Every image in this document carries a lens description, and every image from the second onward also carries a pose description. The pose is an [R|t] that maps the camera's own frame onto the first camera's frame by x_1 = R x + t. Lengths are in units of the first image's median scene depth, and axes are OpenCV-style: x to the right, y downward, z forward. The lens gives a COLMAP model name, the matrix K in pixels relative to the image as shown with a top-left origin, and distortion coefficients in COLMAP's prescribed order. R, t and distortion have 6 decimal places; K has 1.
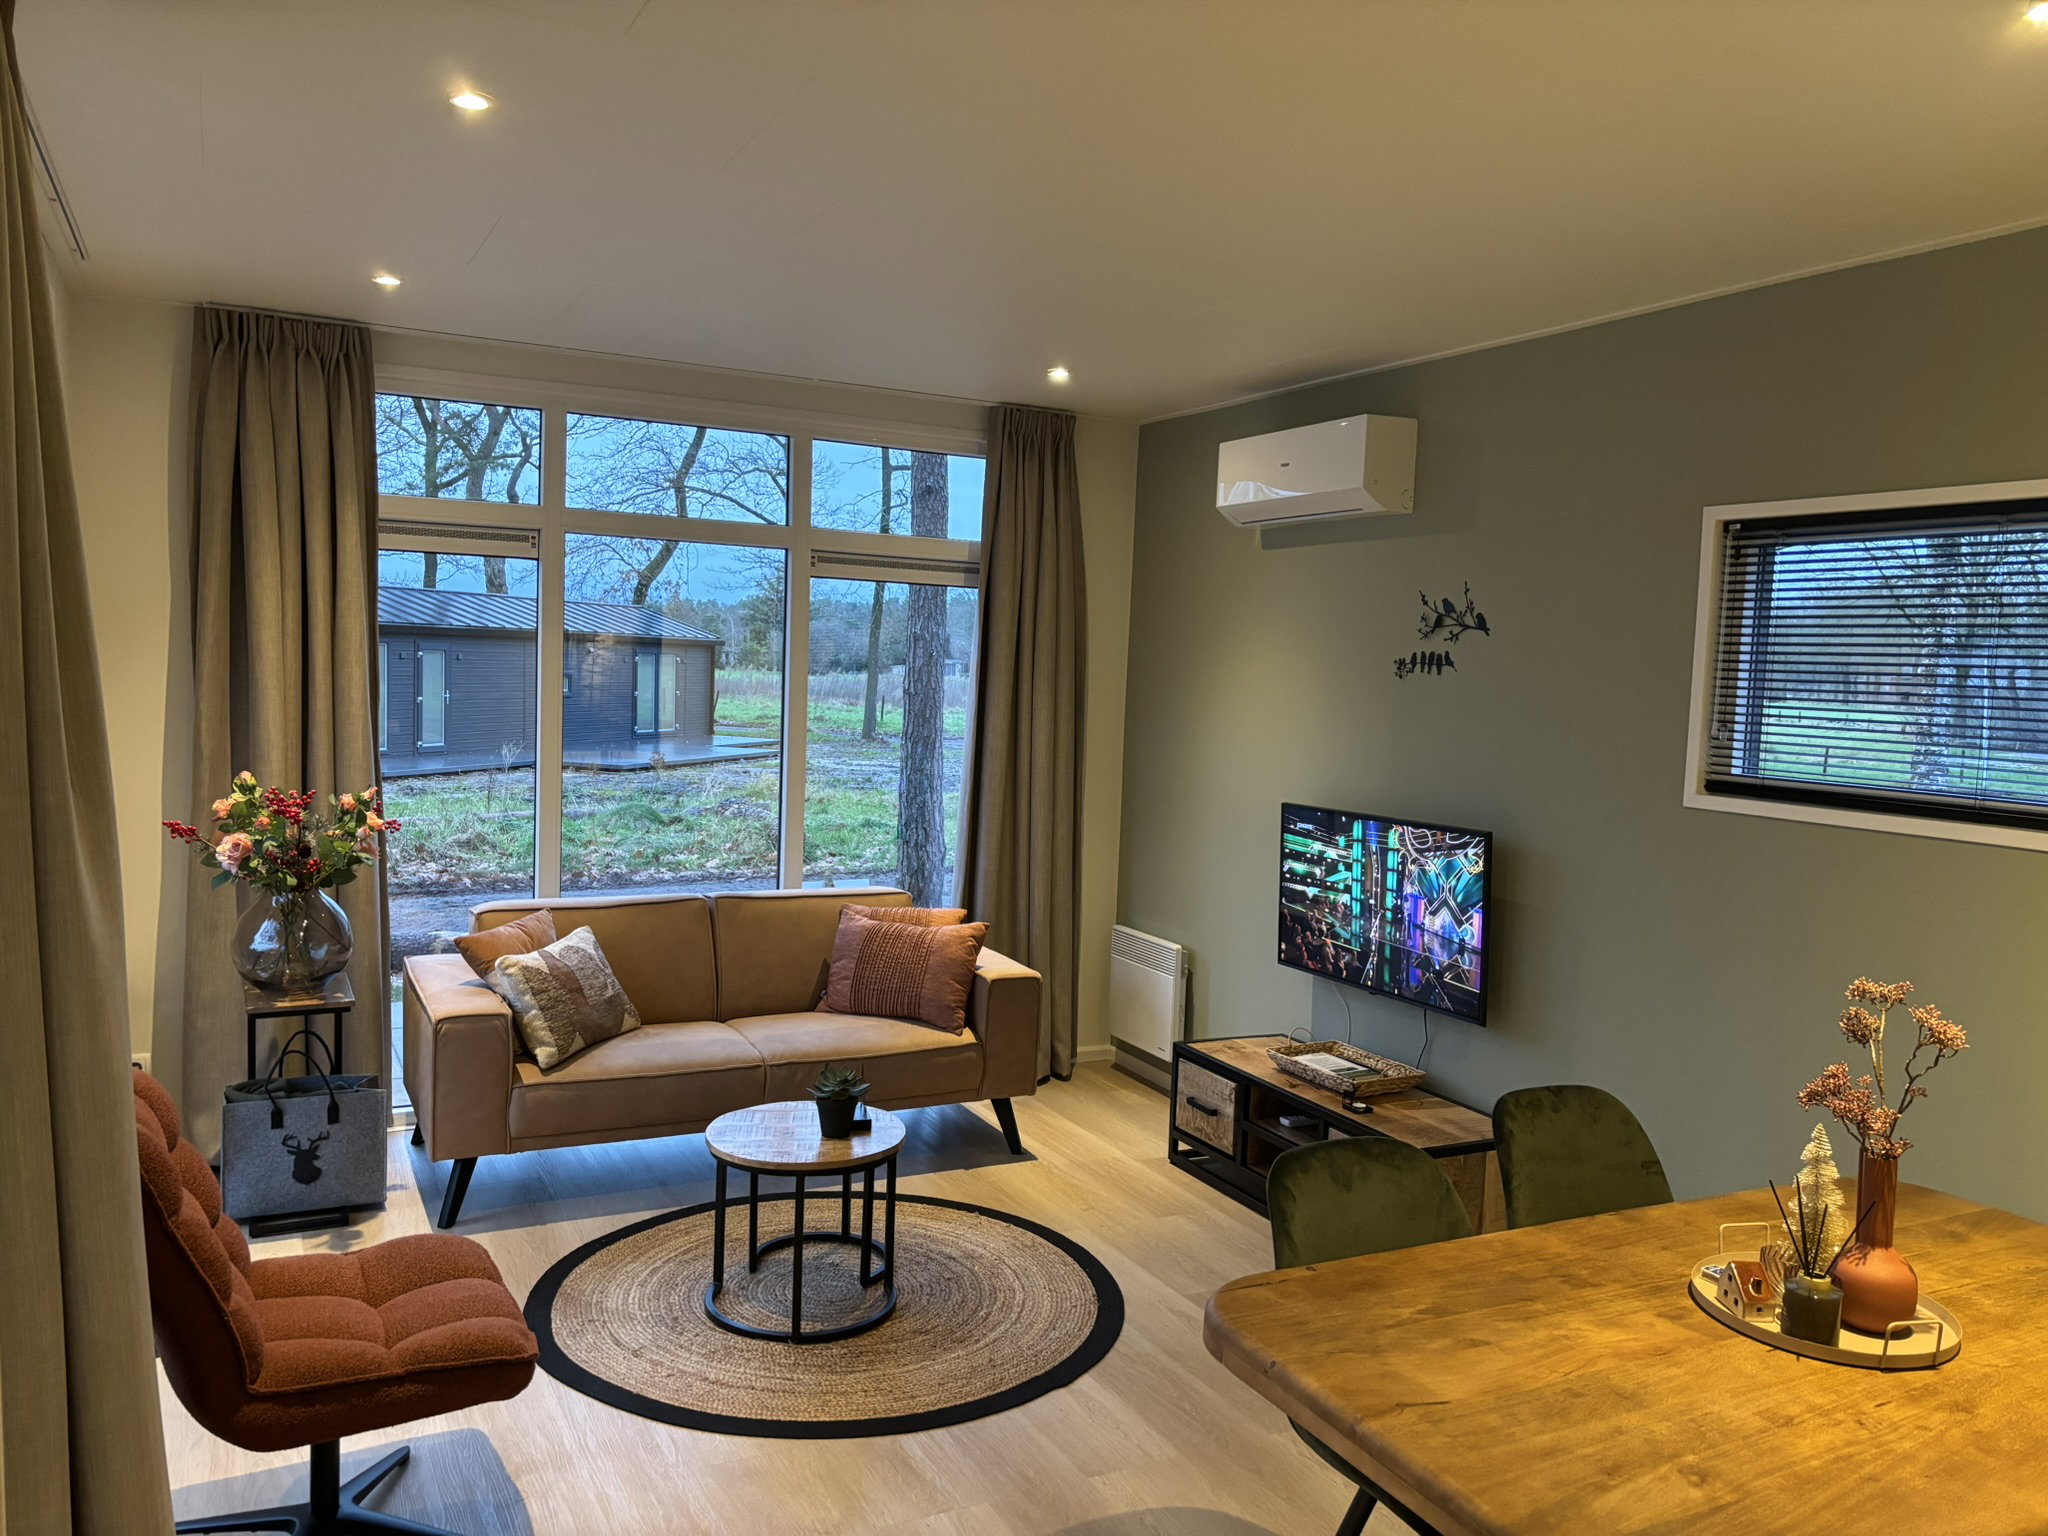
lens RADIAL K [[1560.6, 0, 1029.9], [0, 1560.6, 773.2], [0, 0, 1]] dist [0.000201, -0.006596]
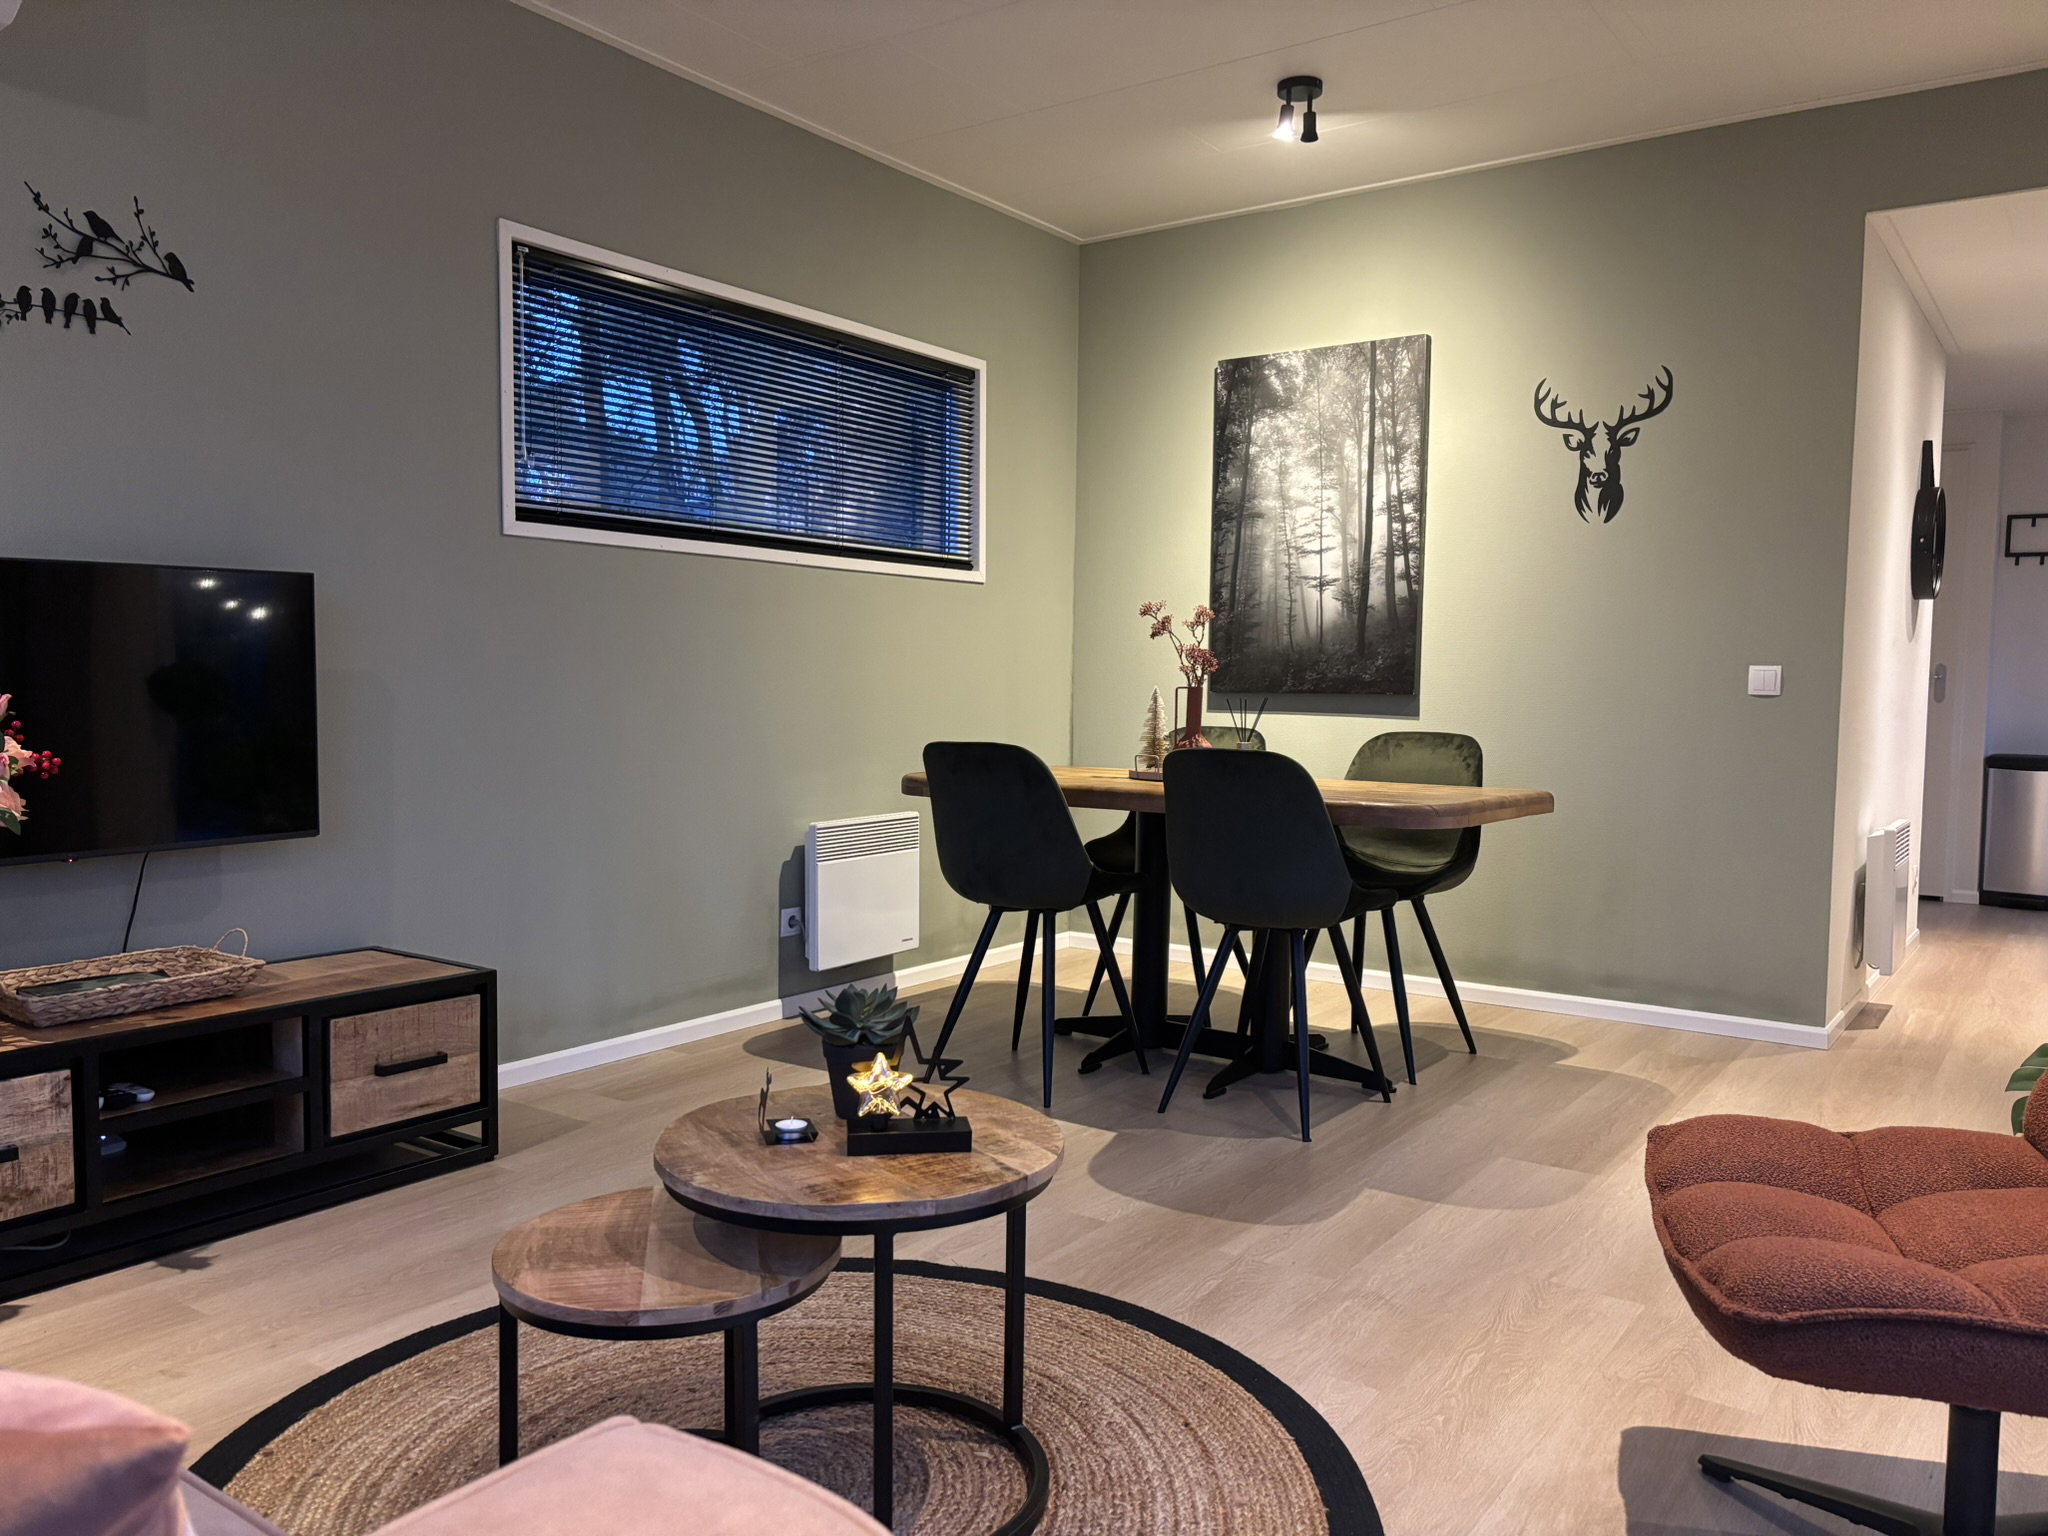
lens RADIAL K [[1560.6, 0, 1031.4], [0, 1560.6, 770.1], [0, 0, 1]] dist [0.000201, -0.006596]
pose [[-0.474826, -0.091621, 0.875298, -0.499168], [0.037763, 0.991529, 0.124272, 0.049485], [-0.879269, 0.092061, -0.467344, 0.999574]]
